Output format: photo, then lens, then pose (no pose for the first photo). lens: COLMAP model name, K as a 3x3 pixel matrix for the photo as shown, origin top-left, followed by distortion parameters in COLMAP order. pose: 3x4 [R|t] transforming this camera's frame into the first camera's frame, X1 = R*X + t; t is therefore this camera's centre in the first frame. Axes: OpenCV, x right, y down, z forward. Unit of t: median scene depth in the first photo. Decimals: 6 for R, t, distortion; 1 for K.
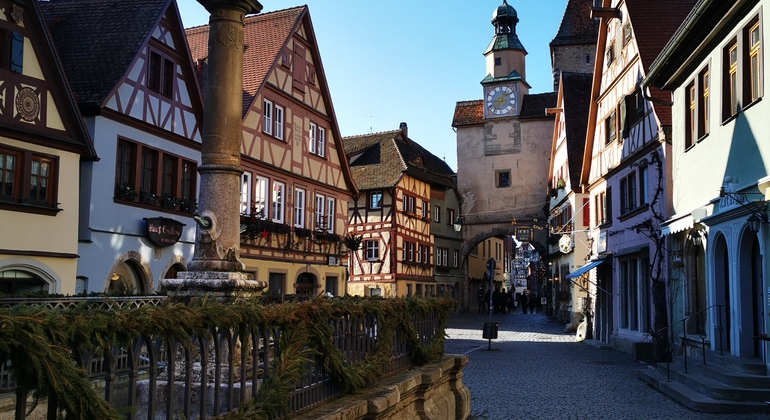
lens RADIAL K [[651.9, 0, 385.0], [0, 651.9, 210.0], [0, 0, 1]] dist [-0.097311, 0.000596]
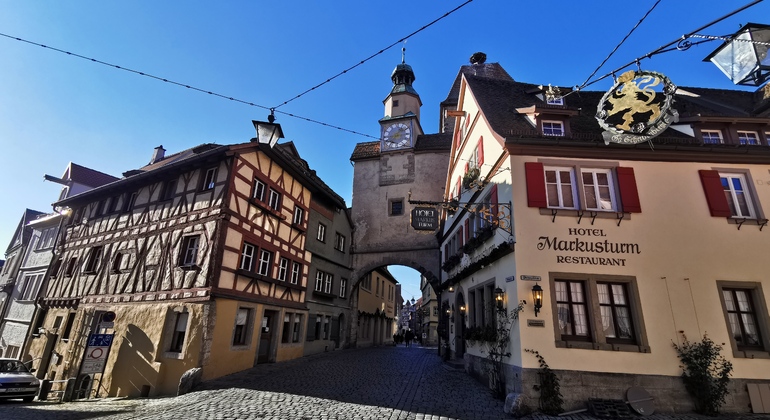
lens RADIAL K [[339.8, 0, 385.0], [0, 339.8, 210.0], [0, 0, 1]] dist [-0.026289, -0.000028]
pose [[0.989118, 0.068287, 0.130319, 0.114972], [-0.039830, 0.976971, -0.209623, 0.077606], [-0.141632, 0.202151, 0.969059, 0.588899]]
